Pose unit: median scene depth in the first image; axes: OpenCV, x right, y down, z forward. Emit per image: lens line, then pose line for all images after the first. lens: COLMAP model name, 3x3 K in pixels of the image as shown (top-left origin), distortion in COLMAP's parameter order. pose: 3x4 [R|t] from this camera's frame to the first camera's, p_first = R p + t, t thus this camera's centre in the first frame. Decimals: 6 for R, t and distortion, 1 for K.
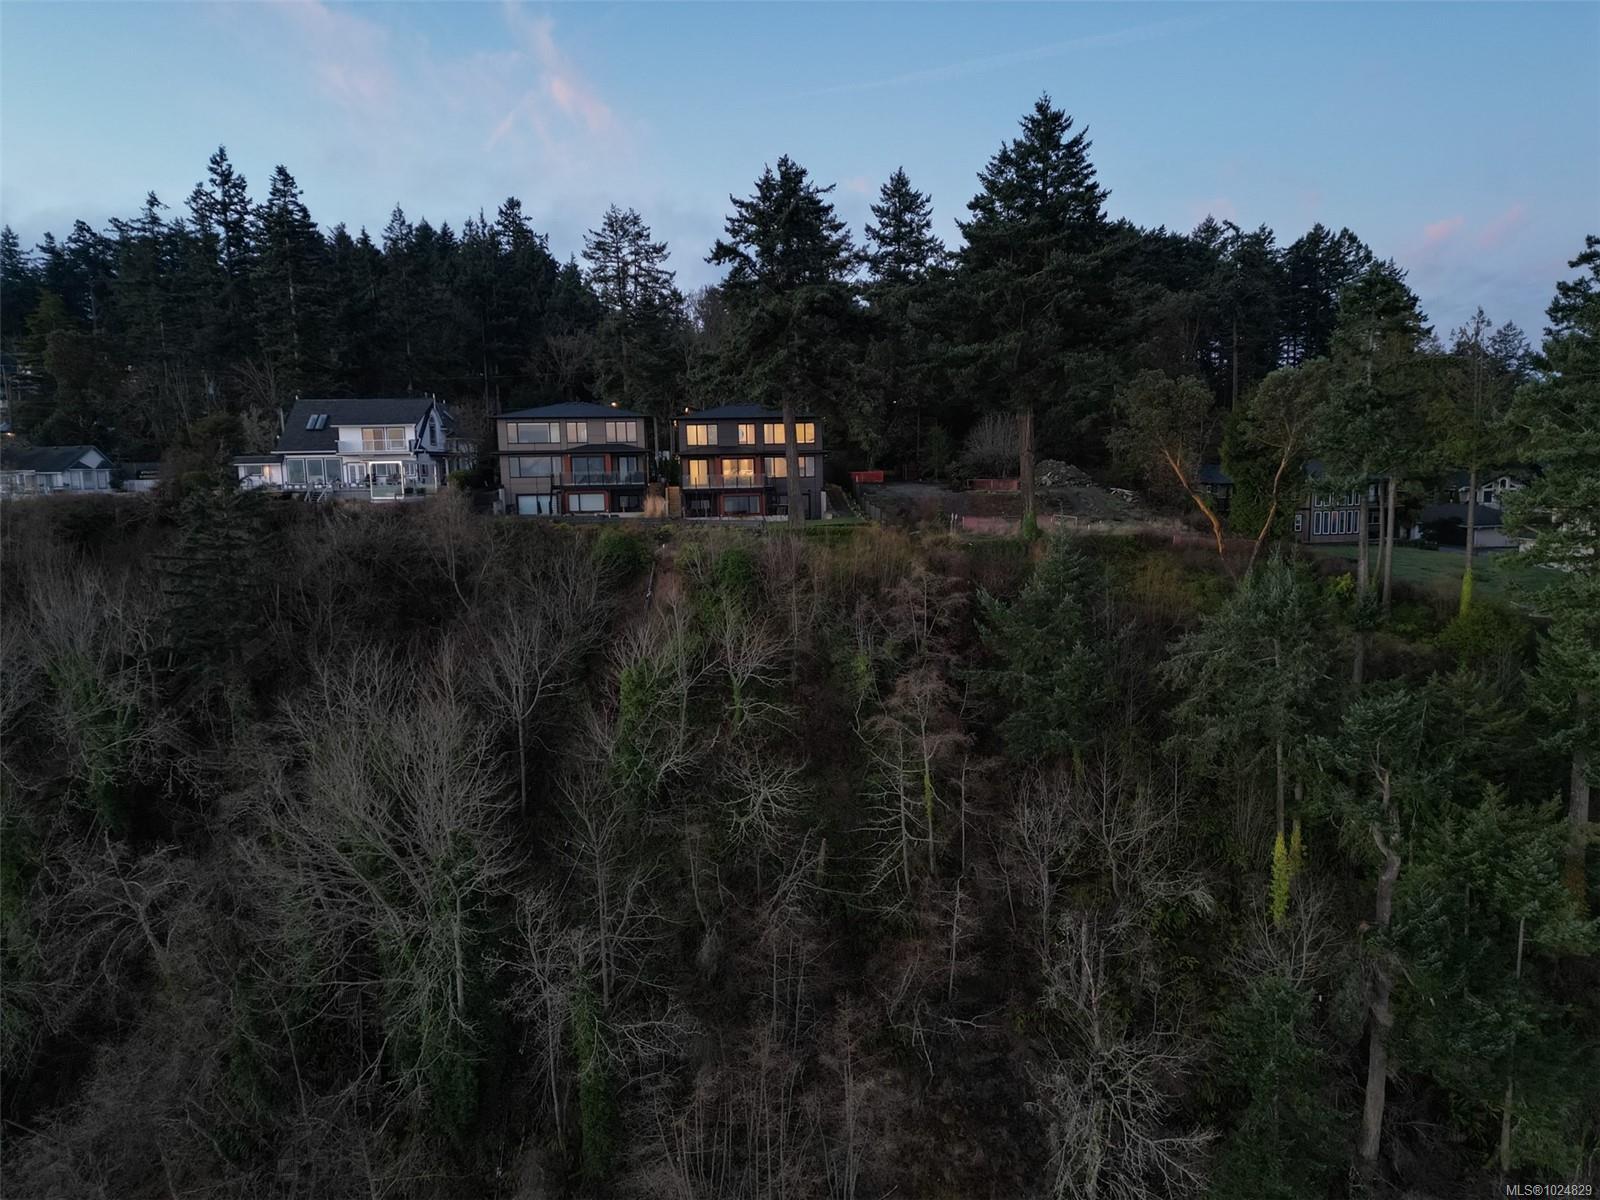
lens RADIAL K [[1106.0, 0, 733.4], [0, 1106.0, 683.4], [0, 0, 1]] dist [-0.005618, -0.001033]
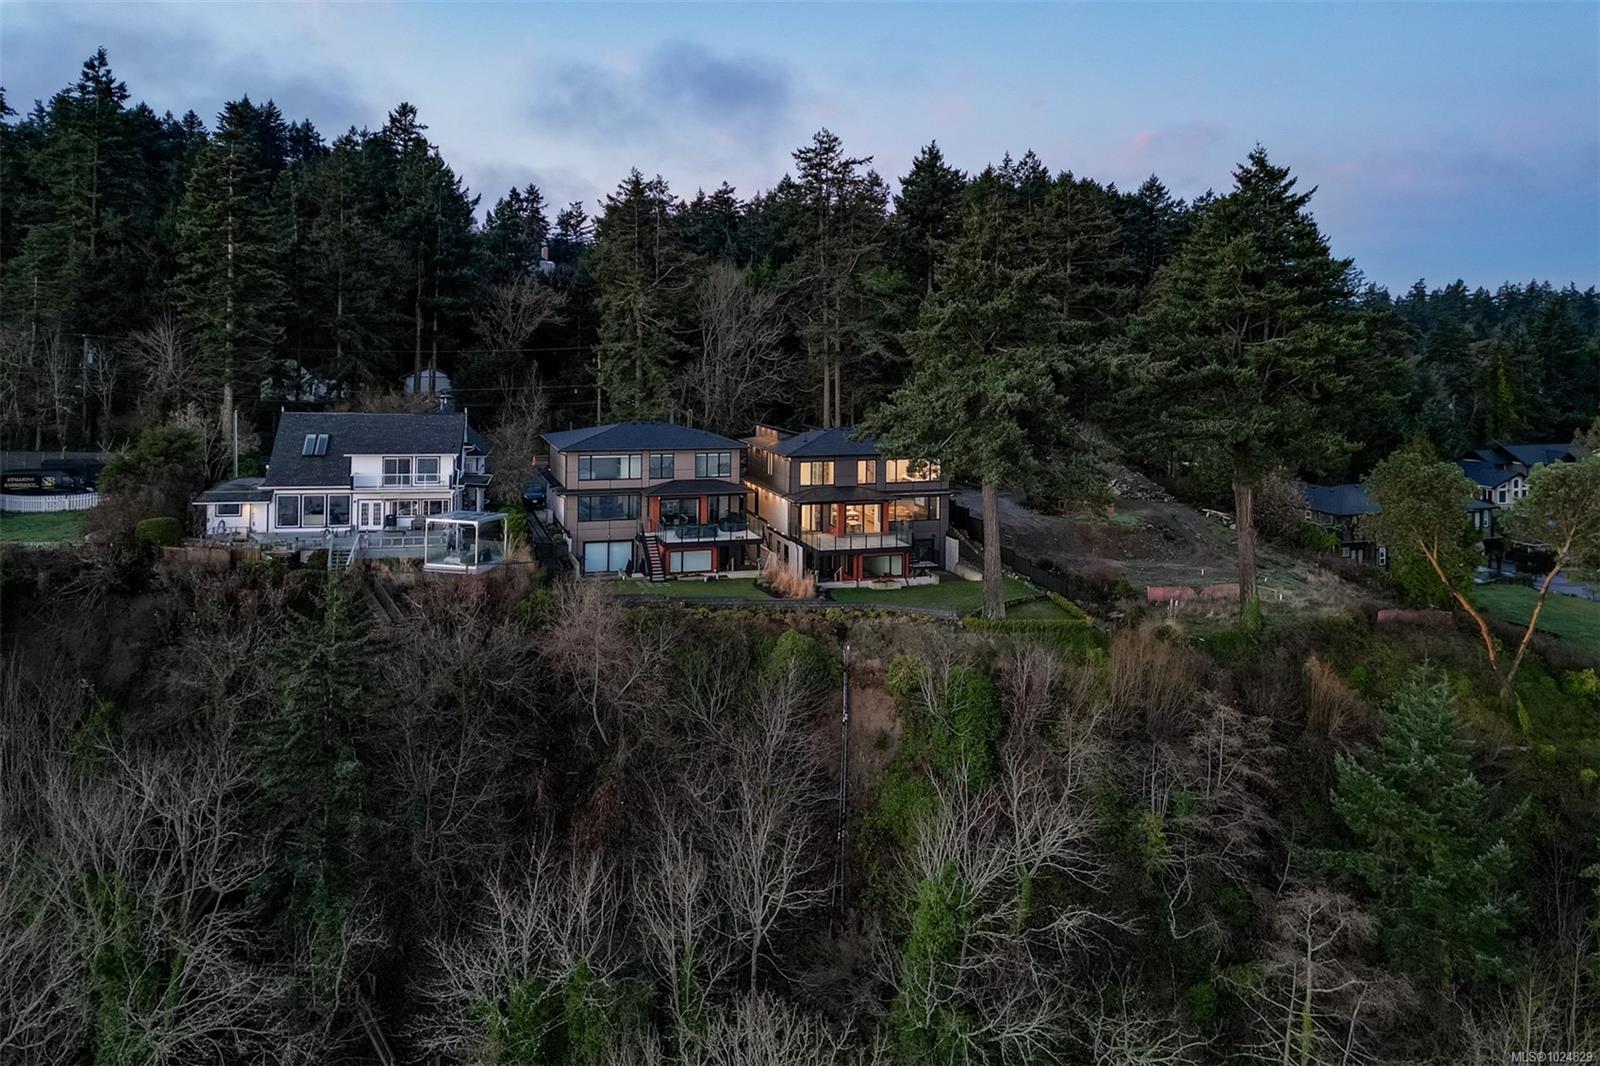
lens RADIAL K [[1195.8, 0, 755.9], [0, 1195.8, 409.3], [0, 0, 1]] dist [0.027130, -0.007872]
pose [[0.973586, 0.012078, 0.228003, -0.284532], [0.016739, 0.992137, -0.124033, -0.163138], [-0.227708, 0.124573, 0.965728, 0.130533]]
